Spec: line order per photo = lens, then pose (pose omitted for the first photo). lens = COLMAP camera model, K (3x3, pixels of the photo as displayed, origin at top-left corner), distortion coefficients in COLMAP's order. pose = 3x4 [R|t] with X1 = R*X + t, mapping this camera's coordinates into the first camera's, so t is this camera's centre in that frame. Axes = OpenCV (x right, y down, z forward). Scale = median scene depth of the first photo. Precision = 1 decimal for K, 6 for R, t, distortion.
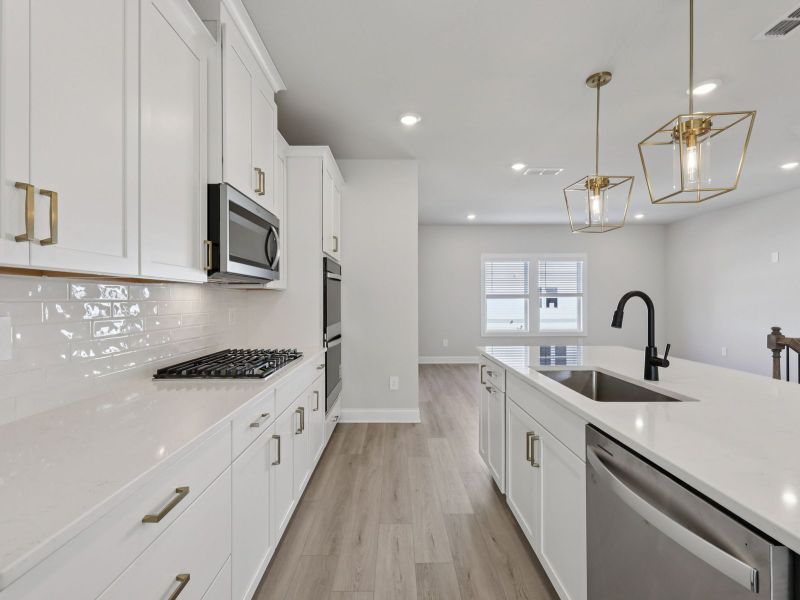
lens RADIAL K [[365.5, 0, 404.0], [0, 365.5, 302.2], [0, 0, 1]] dist [-0.004995, -0.000822]
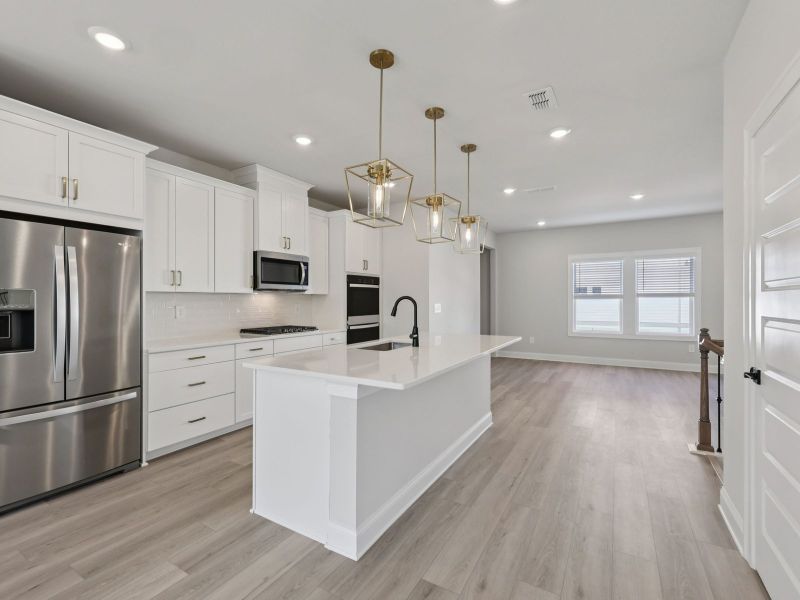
lens RADIAL K [[365.5, 0, 402.1], [0, 365.5, 300.7], [0, 0, 1]] dist [-0.004995, -0.000822]
pose [[0.854657, 0.004179, -0.519177, 0.943797], [-0.005540, 0.999984, -0.001071, -0.003661], [0.519164, 0.003791, 0.854666, -0.326767]]
